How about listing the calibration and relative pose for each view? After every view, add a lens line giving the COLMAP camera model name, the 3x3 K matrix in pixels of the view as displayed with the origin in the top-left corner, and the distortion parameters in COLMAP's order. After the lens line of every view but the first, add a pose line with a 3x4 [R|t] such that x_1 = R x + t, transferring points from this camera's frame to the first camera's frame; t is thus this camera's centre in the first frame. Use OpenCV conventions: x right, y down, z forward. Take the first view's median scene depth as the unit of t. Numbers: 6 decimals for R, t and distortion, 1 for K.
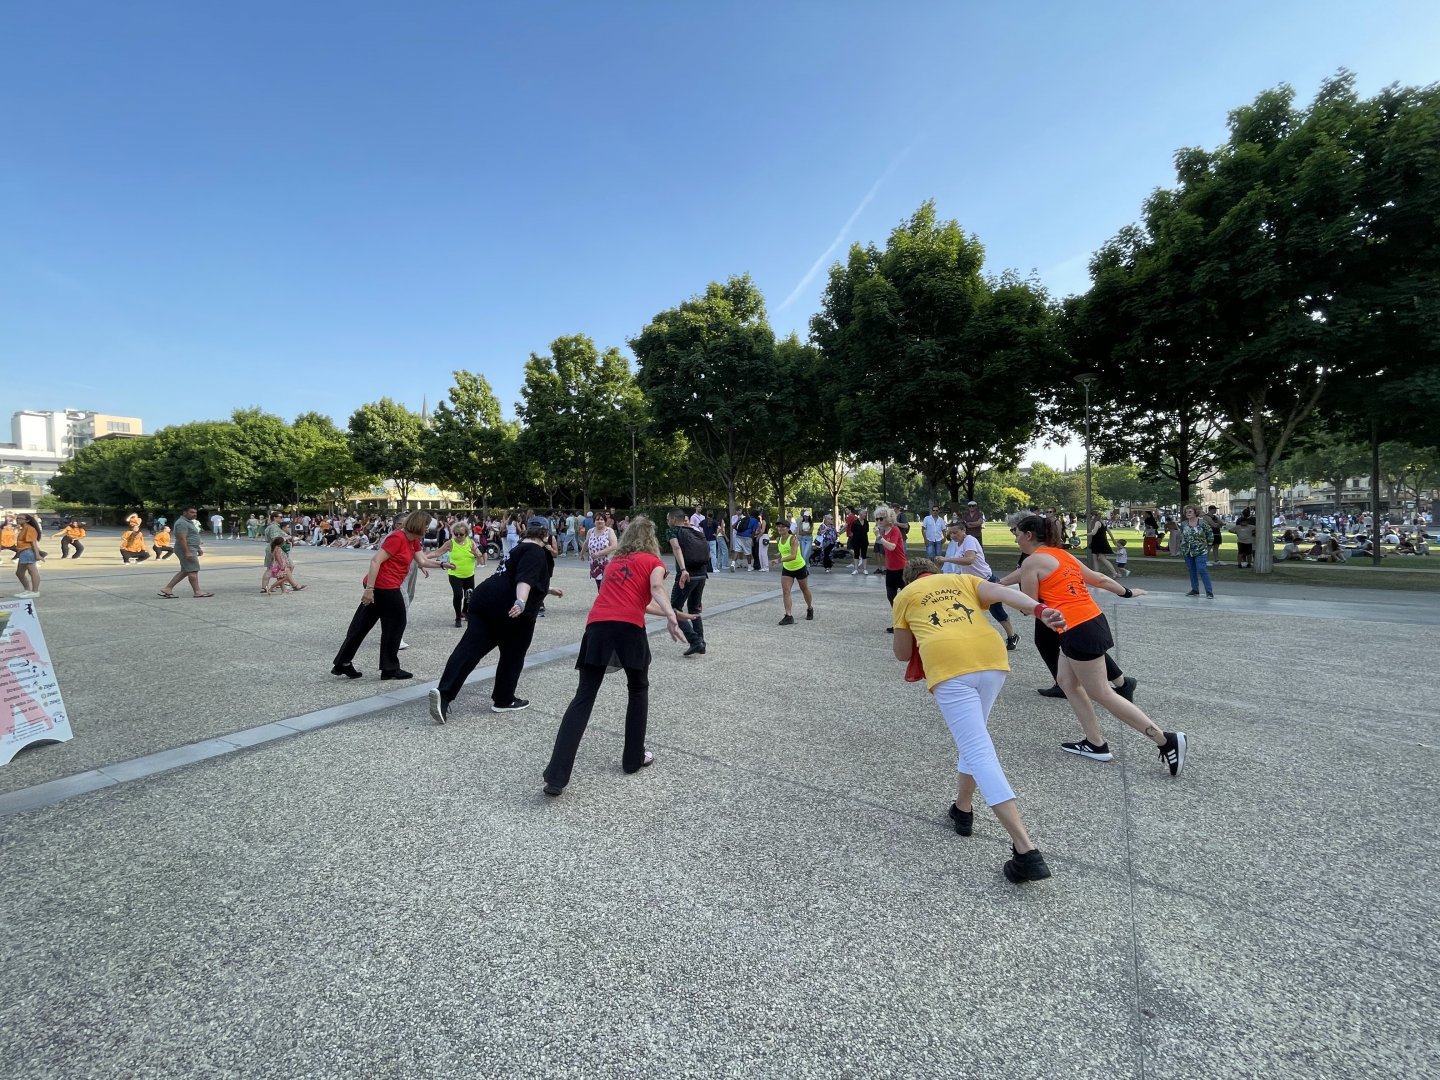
lens RADIAL K [[586.7, 0, 718.4], [0, 586.7, 538.3], [0, 0, 1]] dist [-0.002246, 0.000868]
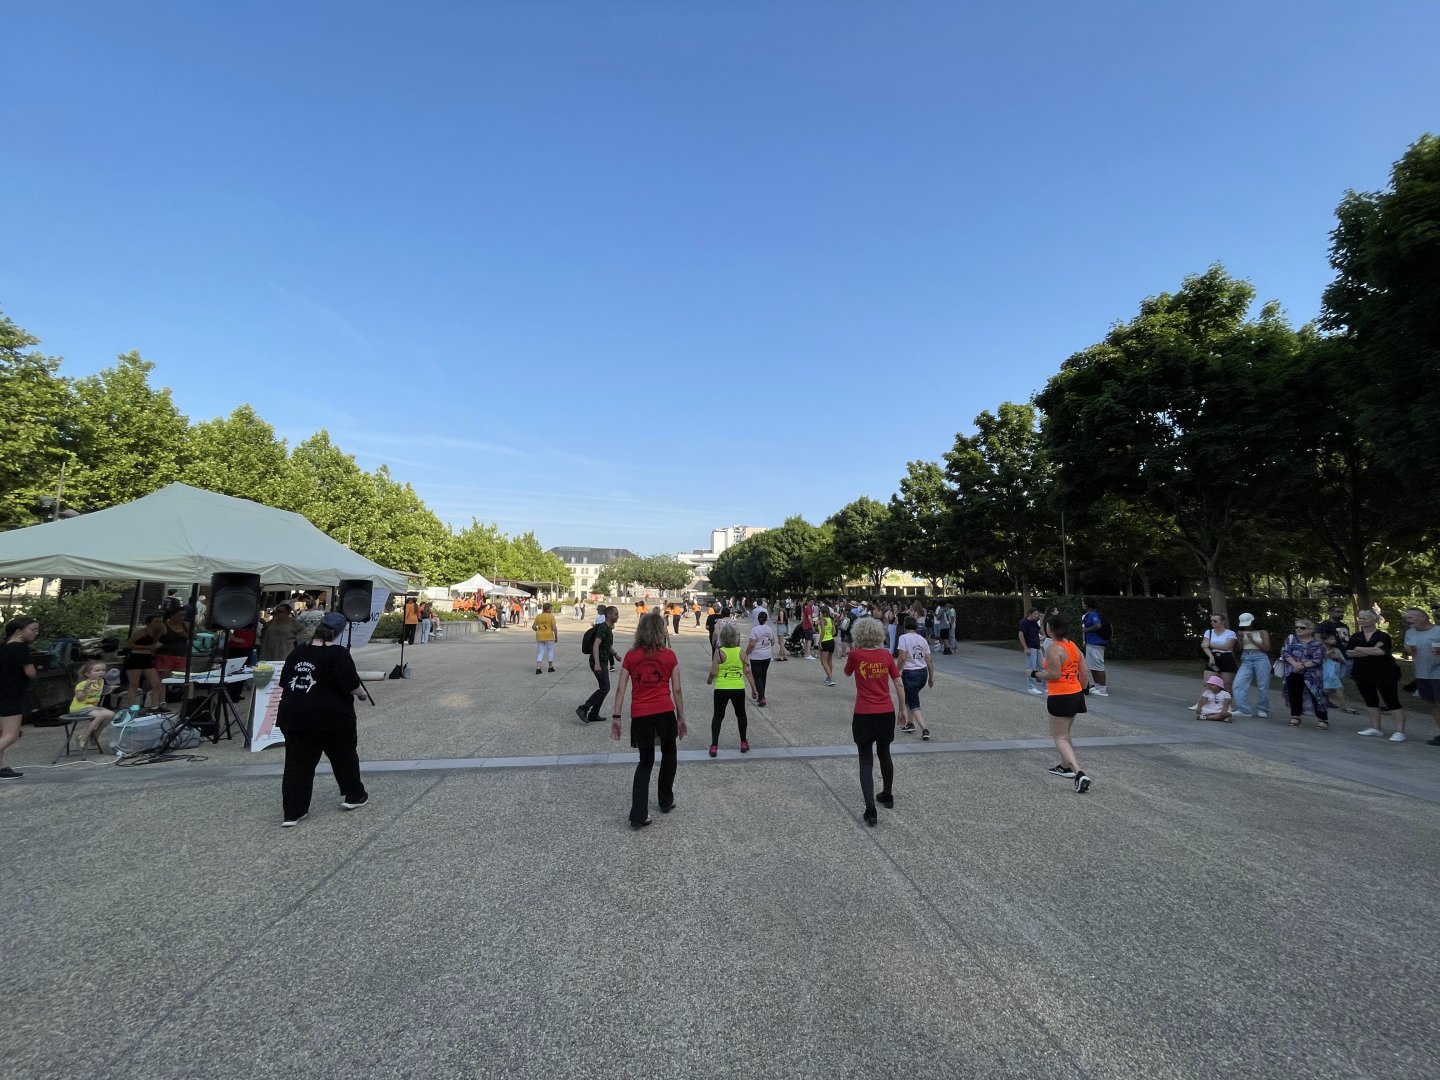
lens RADIAL K [[586.7, 0, 722.4], [0, 586.7, 537.1], [0, 0, 1]] dist [-0.002246, 0.000868]
pose [[0.641805, -0.068897, -0.763767, 0.189179], [-0.040807, 0.991477, -0.123729, -0.018016], [0.765781, 0.110577, 0.633523, 0.143828]]
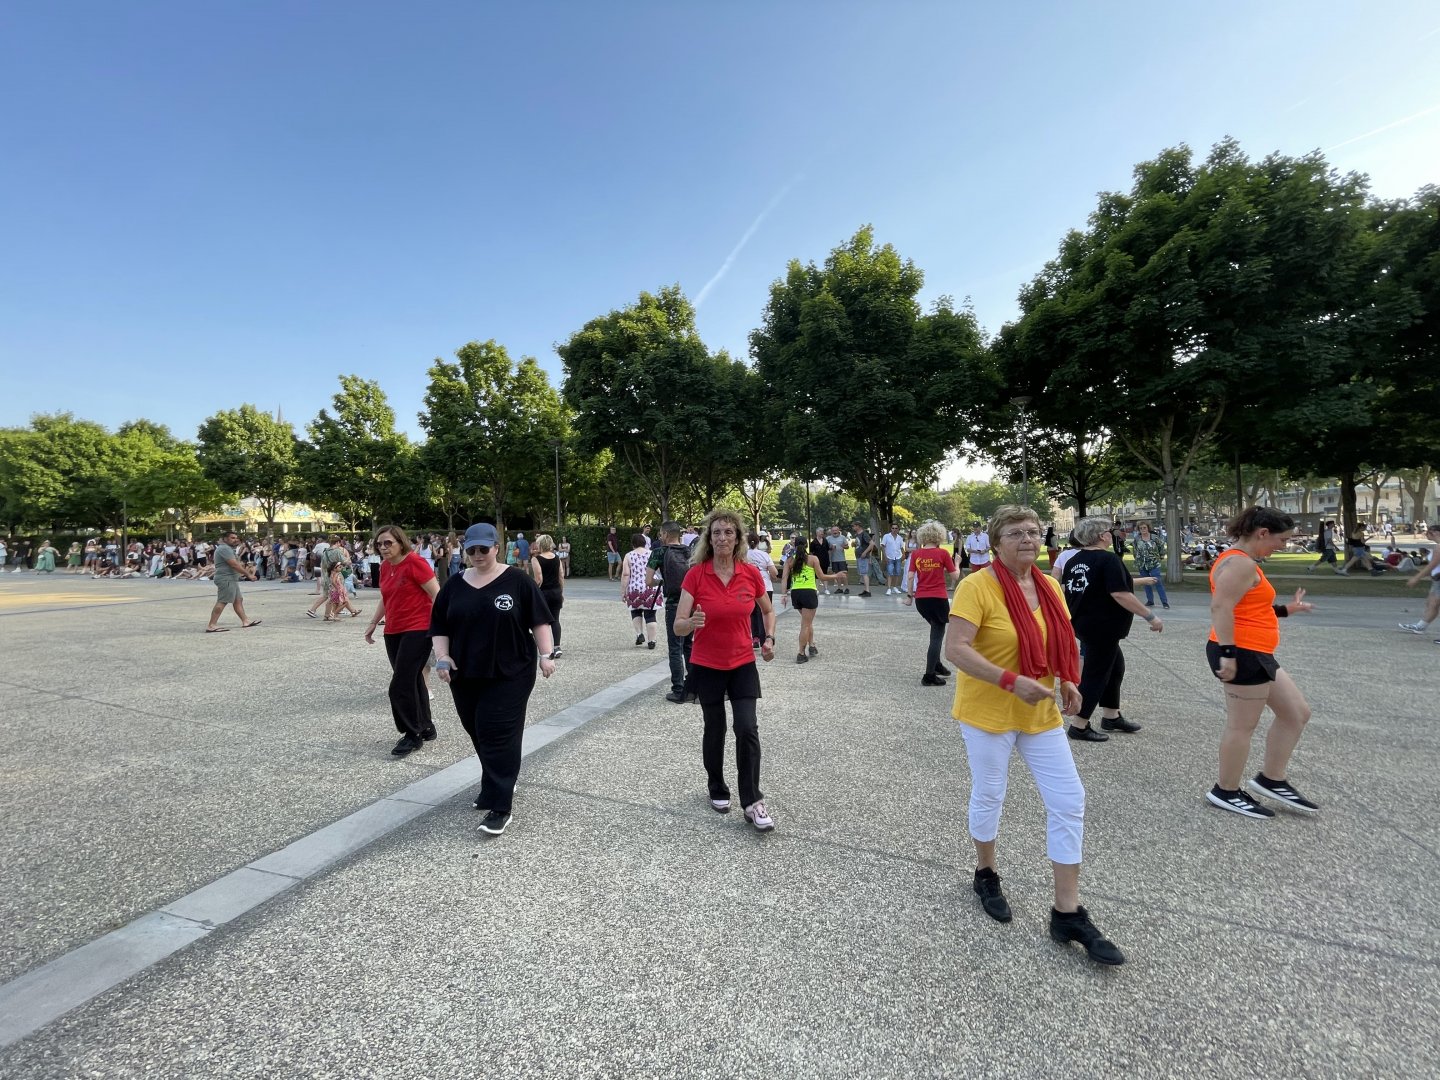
lens RADIAL K [[586.7, 0, 719.0], [0, 586.7, 538.6], [0, 0, 1]] dist [-0.002246, 0.000868]
pose [[0.983412, -0.013179, 0.180909, -0.069446], [0.018940, 0.999366, -0.030154, -0.003546], [-0.180397, 0.033080, 0.983038, 0.050035]]
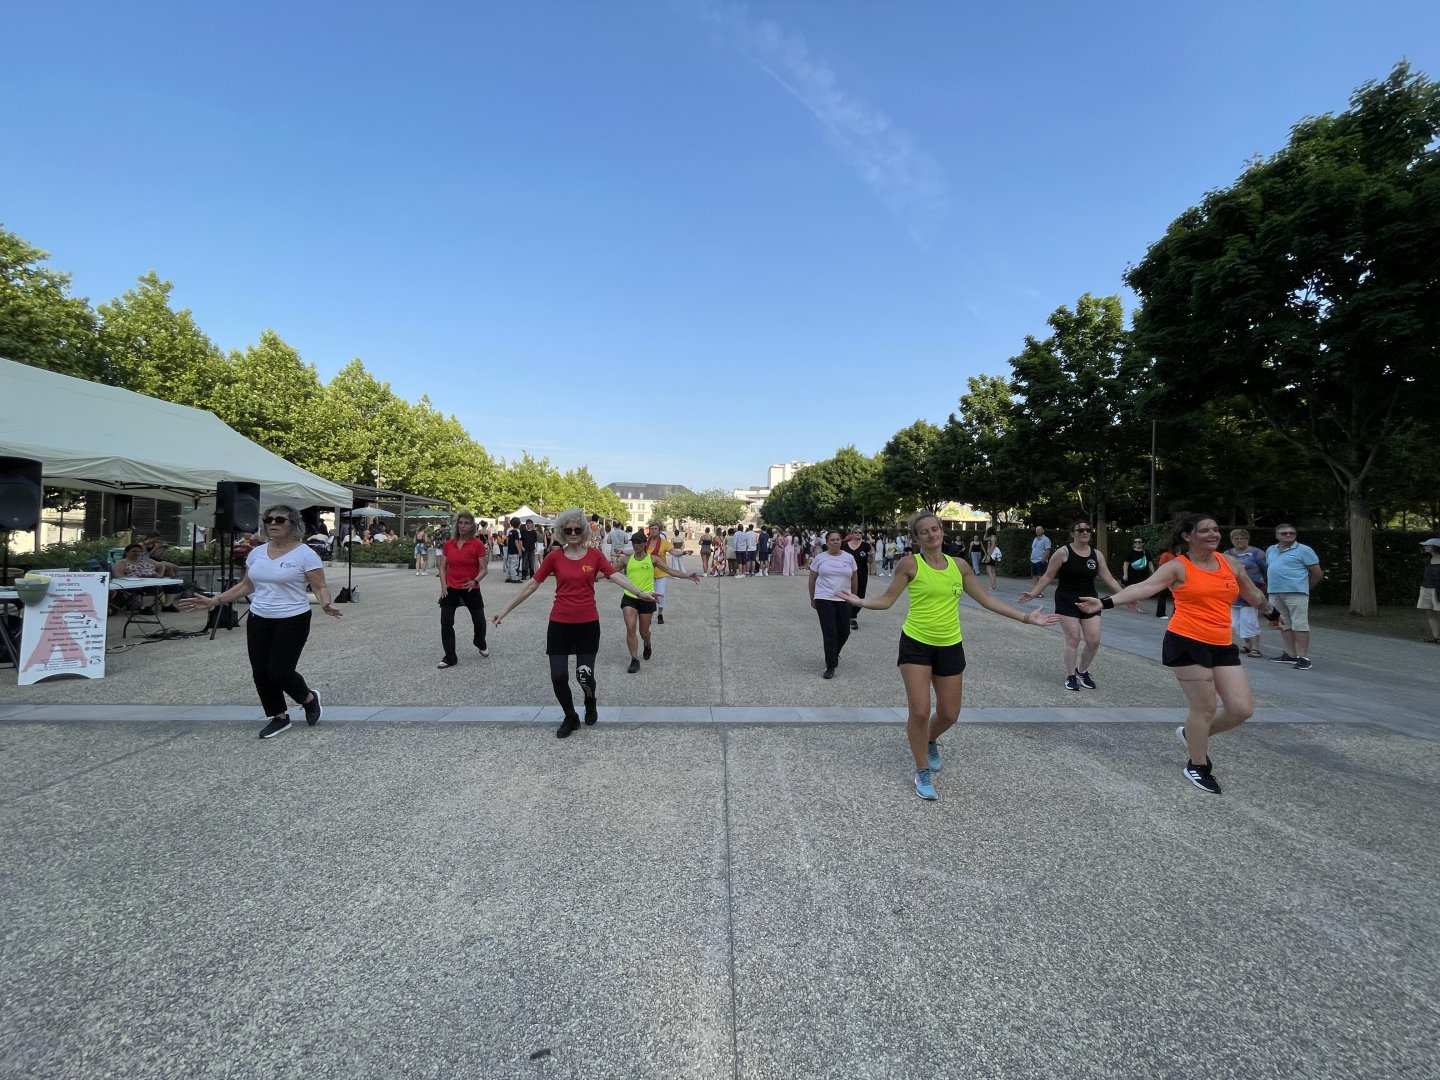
lens RADIAL K [[586.7, 0, 721.6], [0, 586.7, 536.9], [0, 0, 1]] dist [-0.002246, 0.000868]
pose [[0.559713, 0.019479, -0.828457, 0.146692], [-0.054797, 0.998406, -0.013546, -0.007502], [0.826873, 0.052978, 0.559888, 0.258486]]
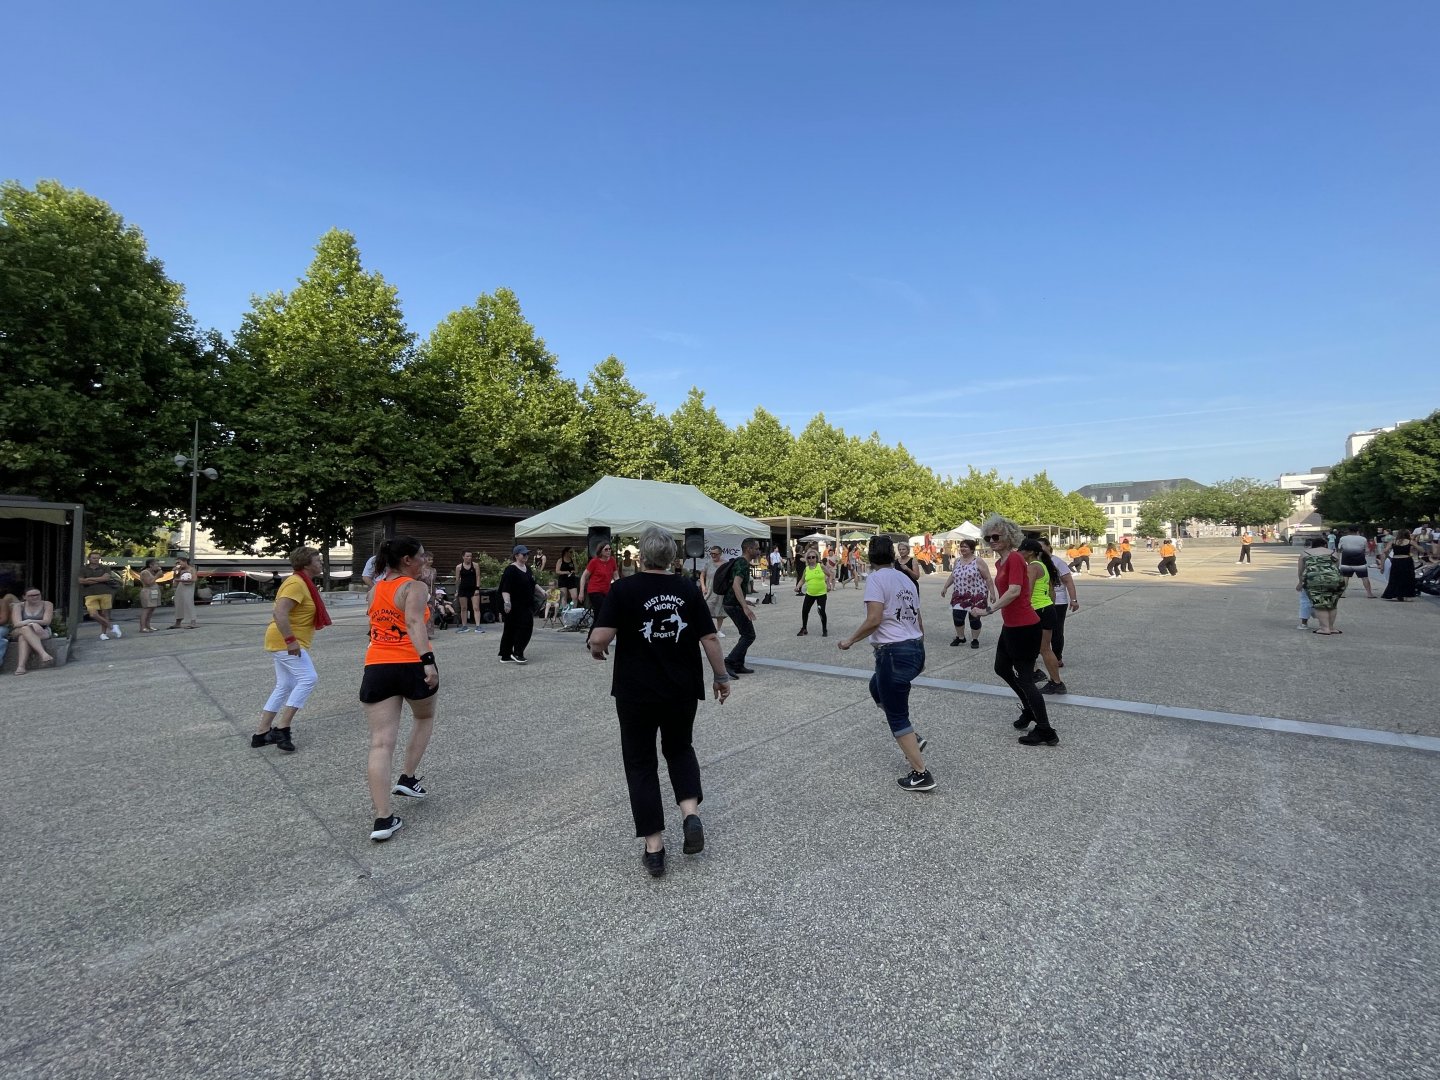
lens RADIAL K [[586.7, 0, 724.9], [0, 586.7, 542.1], [0, 0, 1]] dist [-0.002246, 0.000868]
pose [[-0.157620, -0.007427, -0.987472, 0.274804], [-0.010665, 0.999926, -0.005818, -0.012353], [0.987442, 0.009615, -0.157688, 0.332876]]
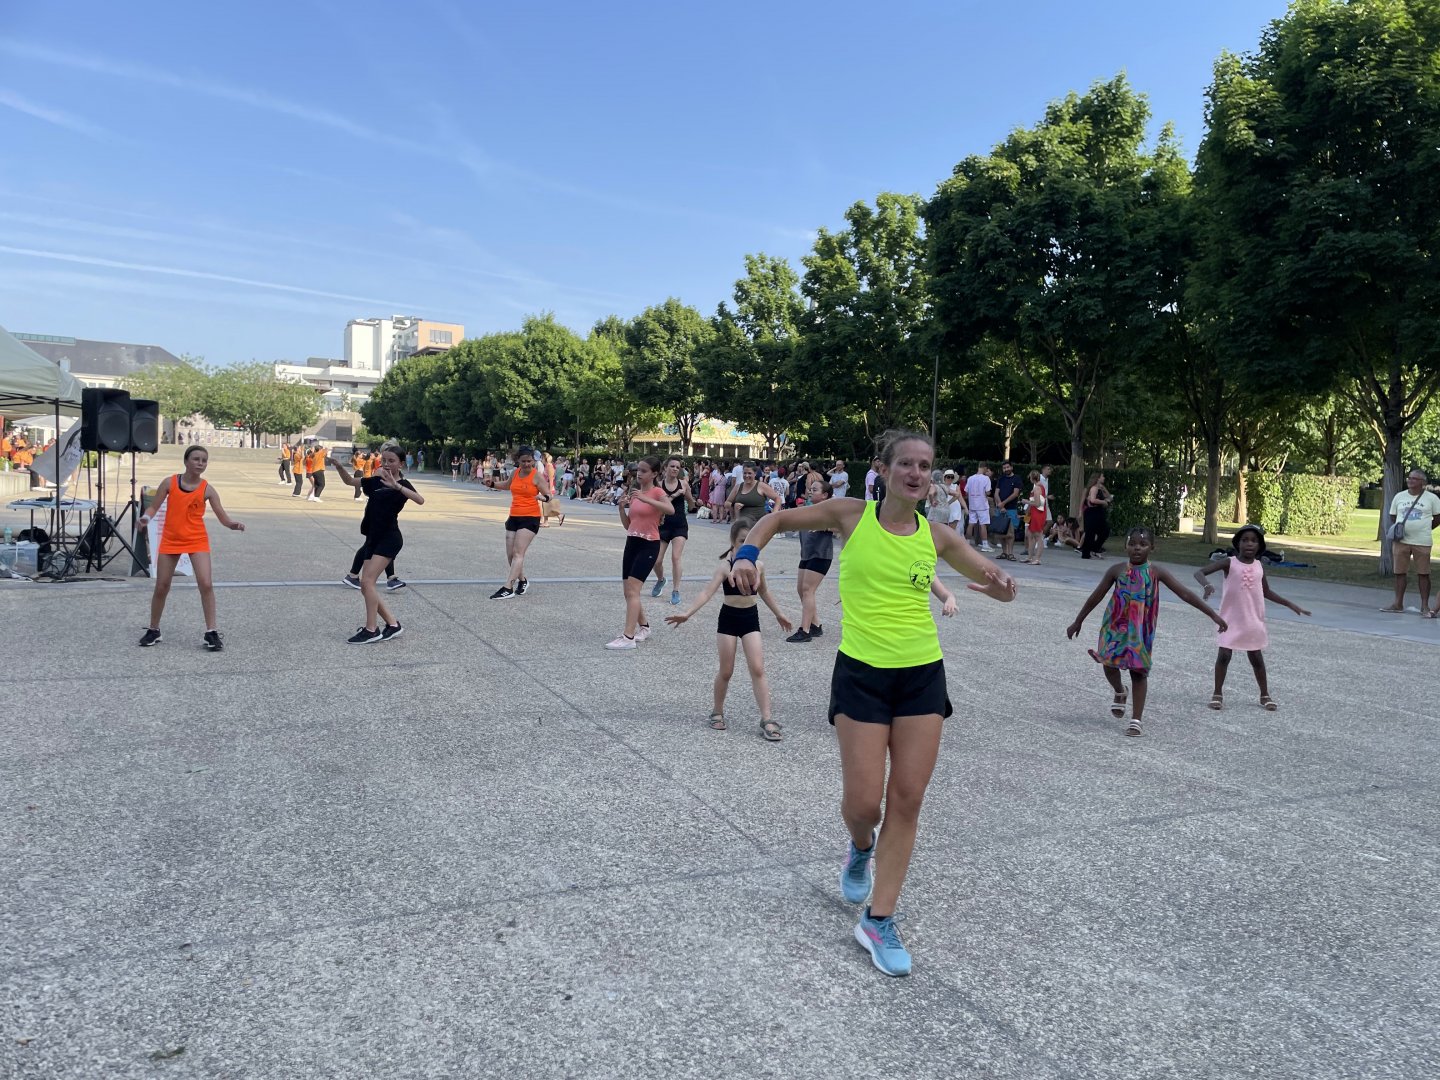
lens RADIAL K [[1079.5, 0, 741.7], [0, 1079.5, 555.2], [0, 0, 1]] dist [0.089512, -0.108146]
pose [[0.860531, 0.077673, -0.503442, 0.319962], [-0.062815, 0.996944, 0.046443, 0.008807], [0.505511, -0.008342, 0.862780, -0.157487]]
